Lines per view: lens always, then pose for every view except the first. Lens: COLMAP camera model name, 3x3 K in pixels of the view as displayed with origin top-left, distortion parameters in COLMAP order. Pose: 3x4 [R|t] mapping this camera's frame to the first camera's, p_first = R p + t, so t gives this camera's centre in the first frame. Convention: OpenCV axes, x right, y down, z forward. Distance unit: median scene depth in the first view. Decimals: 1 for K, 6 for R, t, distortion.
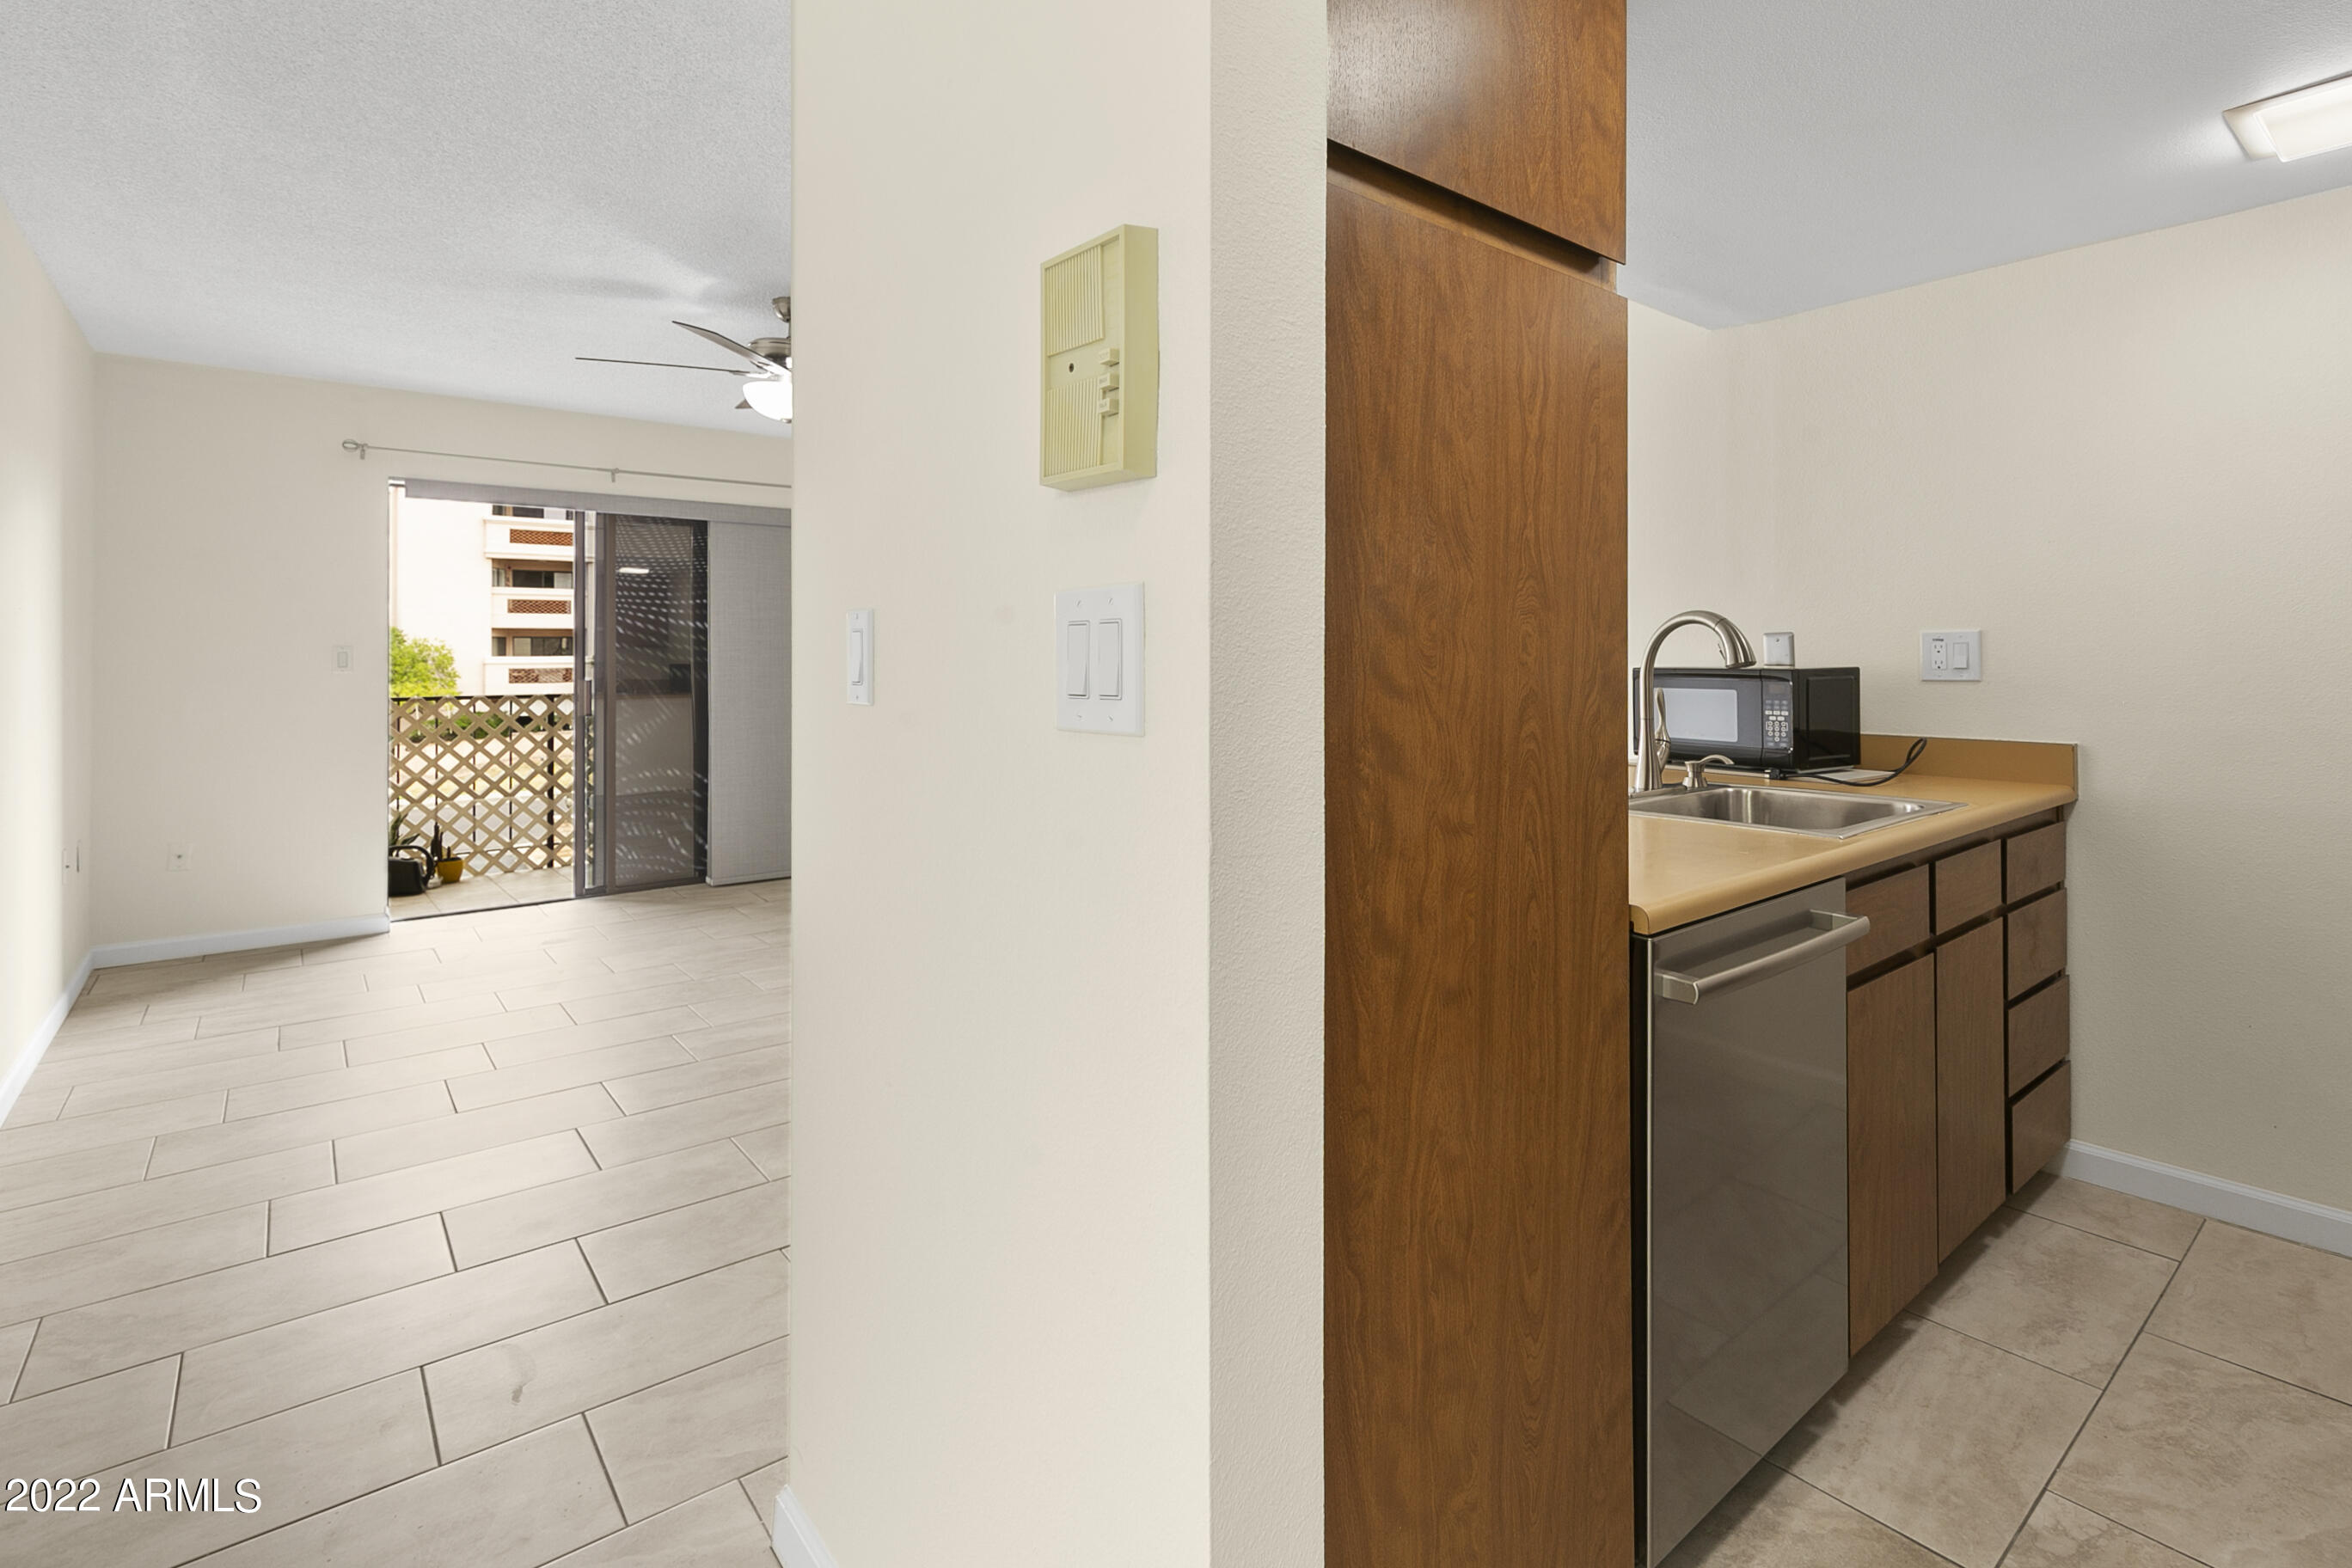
lens RADIAL K [[1107.3, 0, 1171.1], [0, 1107.3, 649.0], [0, 0, 1]] dist [0.002812, -0.000253]
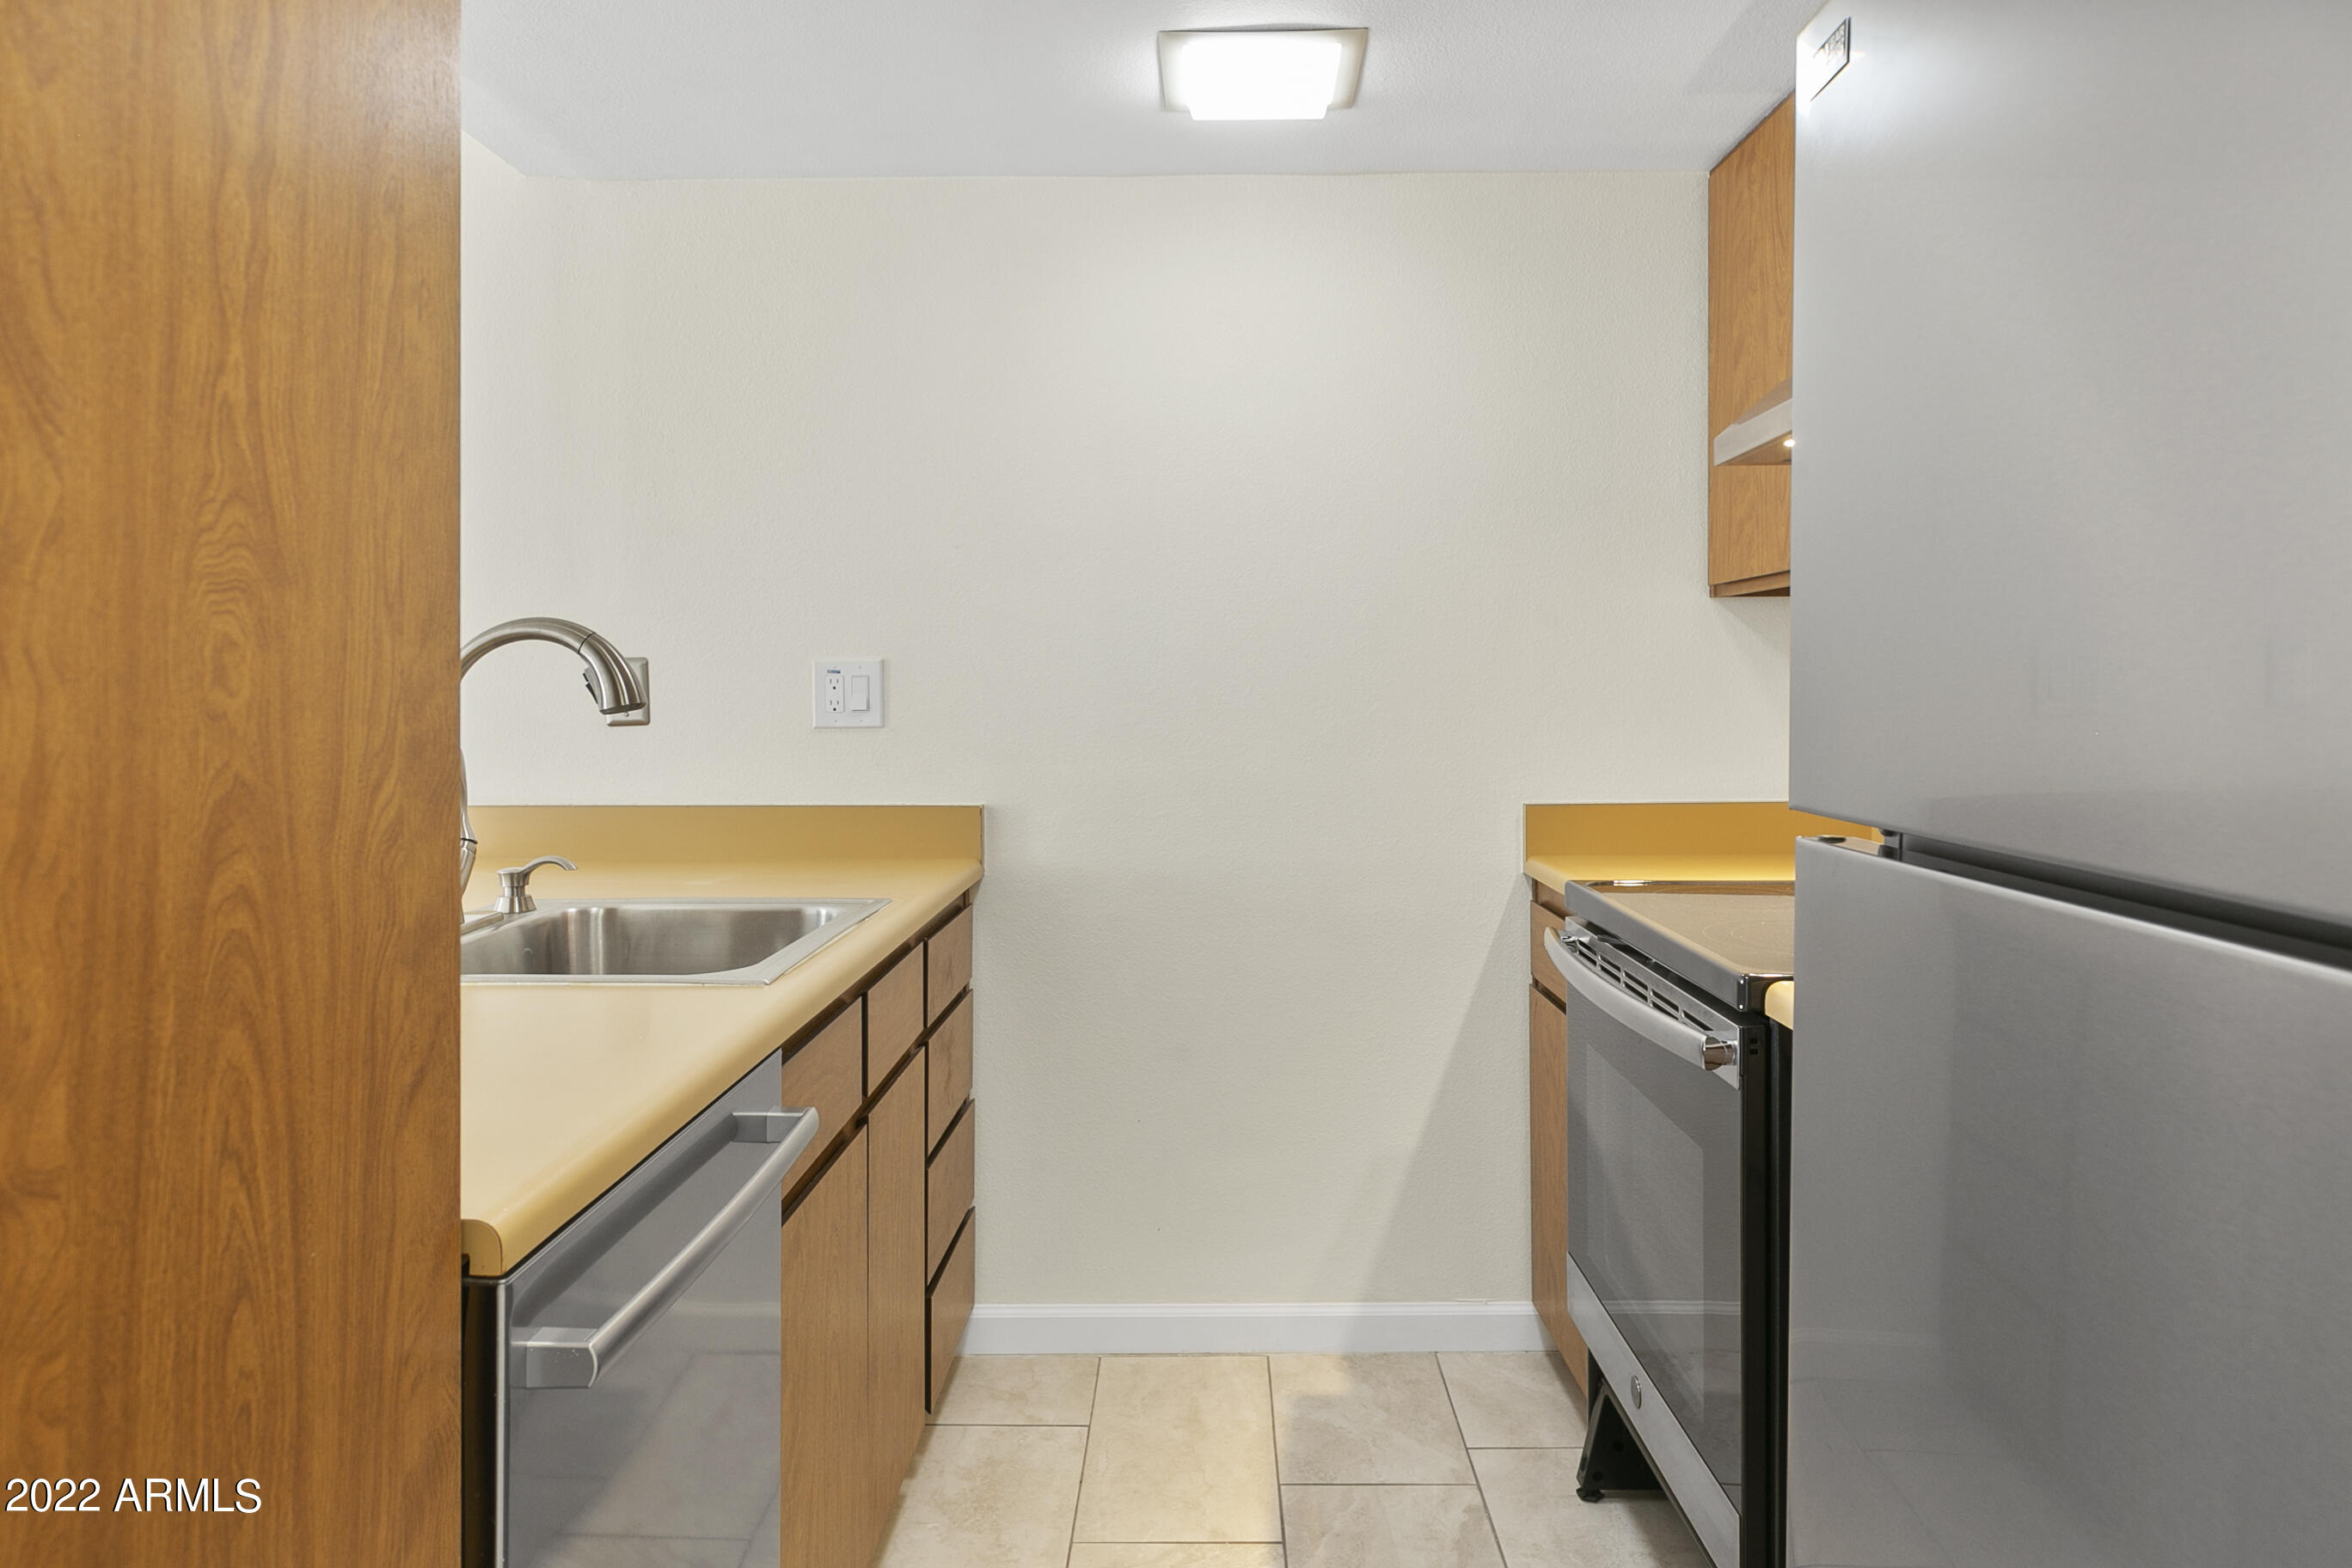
lens RADIAL K [[1585.0, 0, 1208.3], [0, 1585.0, 698.3], [0, 0, 1]] dist [0.005779, -0.002417]
pose [[0.635719, -0.001835, 0.771918, 0.100693], [-0.005512, 0.999961, 0.006916, 0.000939], [-0.771901, -0.008652, 0.635684, 0.349108]]
